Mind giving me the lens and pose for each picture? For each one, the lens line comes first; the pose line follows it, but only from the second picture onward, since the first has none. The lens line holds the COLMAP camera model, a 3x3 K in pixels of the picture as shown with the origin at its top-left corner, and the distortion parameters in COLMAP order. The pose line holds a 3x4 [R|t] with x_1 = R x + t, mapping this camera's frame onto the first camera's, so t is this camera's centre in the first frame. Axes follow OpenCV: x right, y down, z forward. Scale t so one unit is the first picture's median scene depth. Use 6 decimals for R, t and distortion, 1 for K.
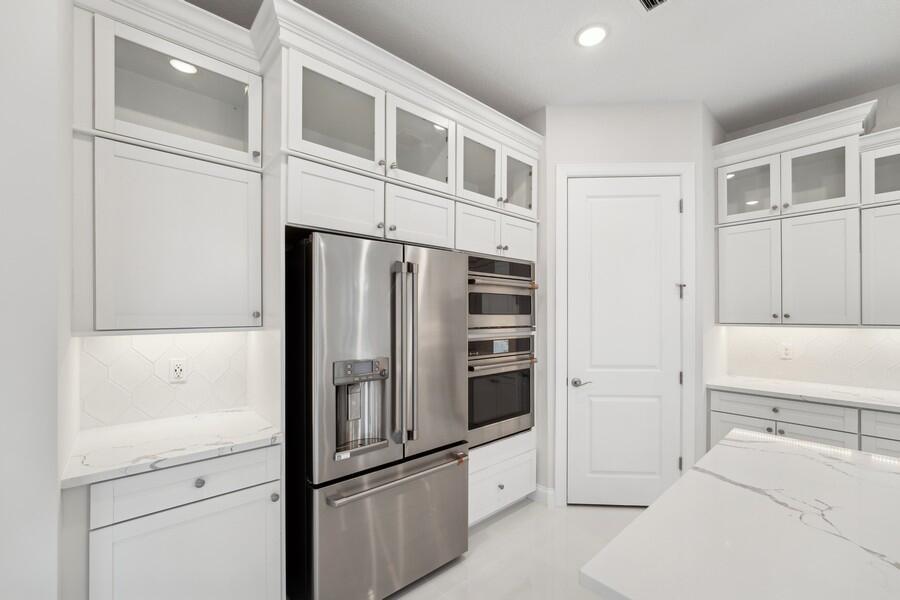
lens RADIAL K [[367.7, 0, 454.5], [0, 367.7, 309.7], [0, 0, 1]] dist [-0.000362, 0.000014]
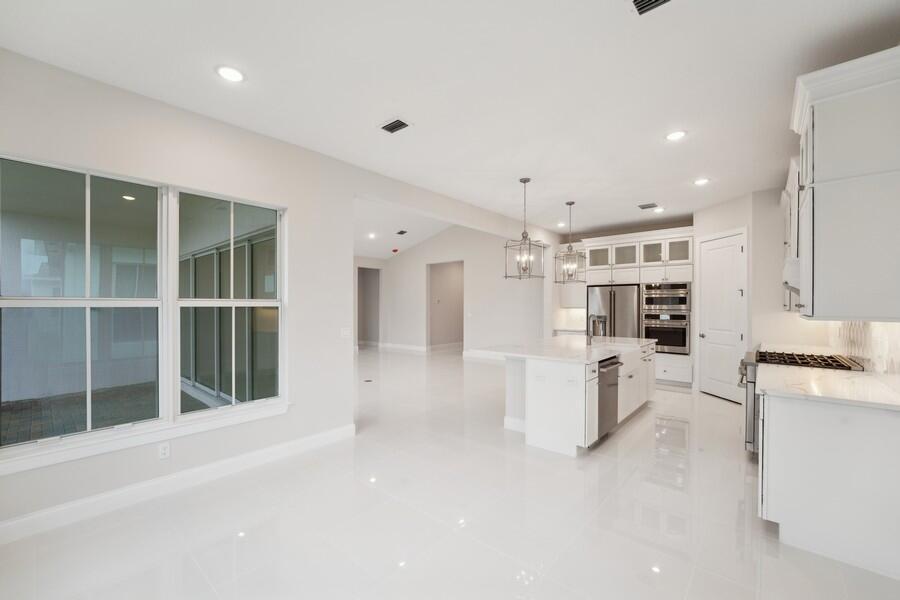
lens RADIAL K [[367.7, 0, 454.5], [0, 367.7, 309.7], [0, 0, 1]] dist [-0.000362, 0.000014]
pose [[0.142702, 0.006380, -0.989745, 2.421489], [0.004653, 0.999964, 0.007117, 0.021223], [0.989755, -0.005621, 0.142667, -0.822679]]
